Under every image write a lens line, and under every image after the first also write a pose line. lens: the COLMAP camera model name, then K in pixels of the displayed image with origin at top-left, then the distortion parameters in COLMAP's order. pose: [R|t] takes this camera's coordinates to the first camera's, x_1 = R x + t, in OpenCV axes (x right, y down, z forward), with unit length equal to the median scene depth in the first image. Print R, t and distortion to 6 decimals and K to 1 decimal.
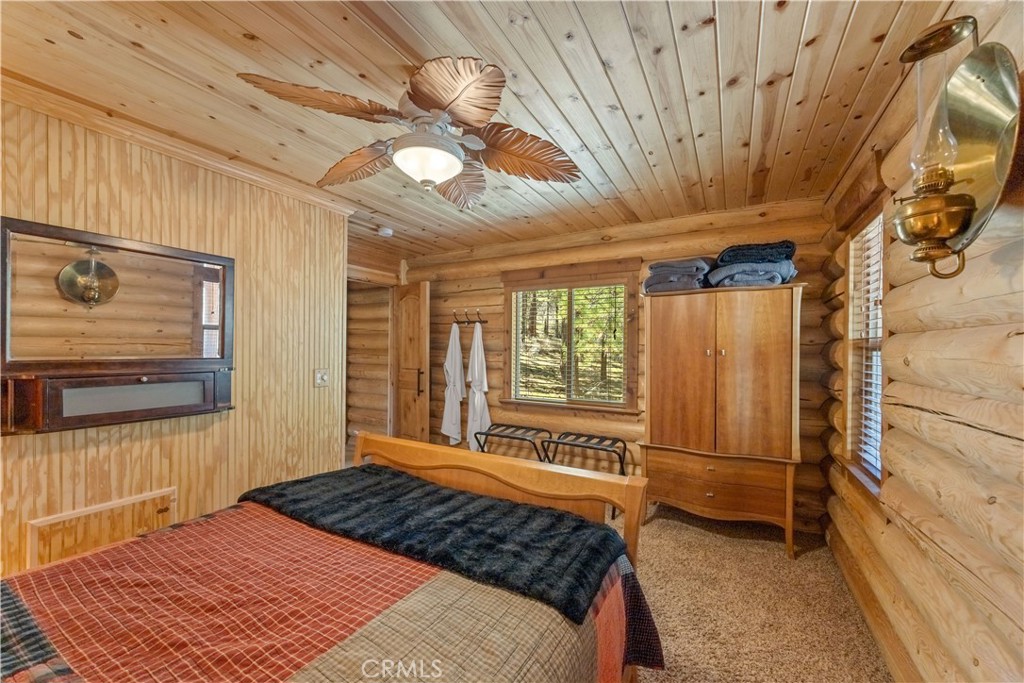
lens RADIAL K [[398.3, 0, 513.8], [0, 398.3, 346.9], [0, 0, 1]] dist [0.002179, -0.000403]
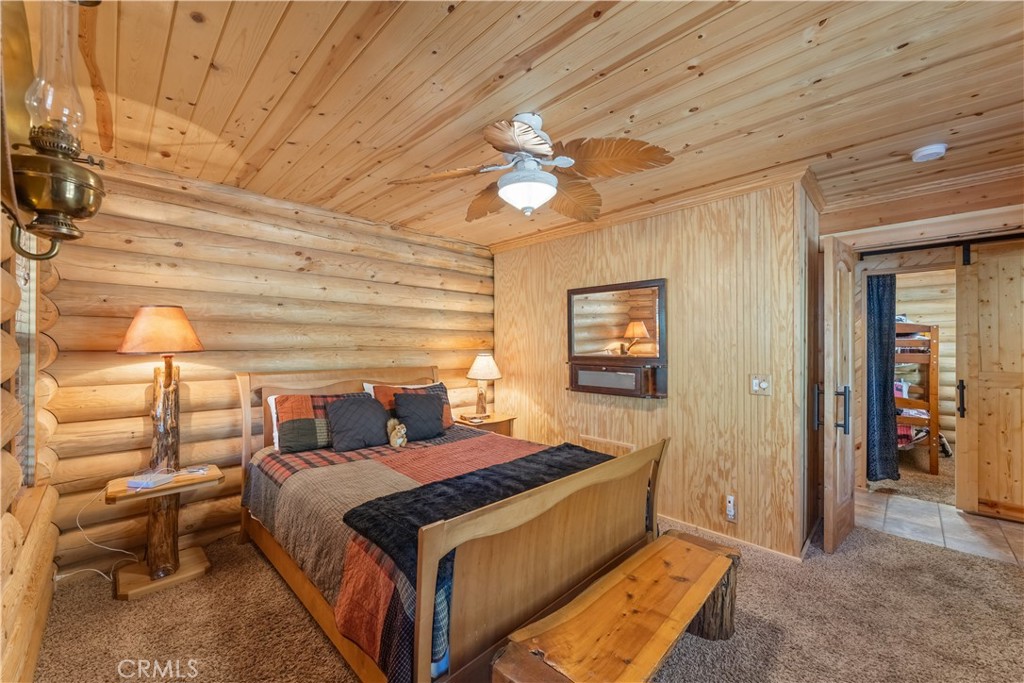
lens RADIAL K [[398.3, 0, 513.7], [0, 398.3, 344.0], [0, 0, 1]] dist [0.002179, -0.000403]
pose [[-0.263330, -0.018028, -0.964537, 0.555286], [-0.004802, 0.999837, -0.017377, 0.007112], [0.964694, 0.000056, -0.263373, 0.786227]]
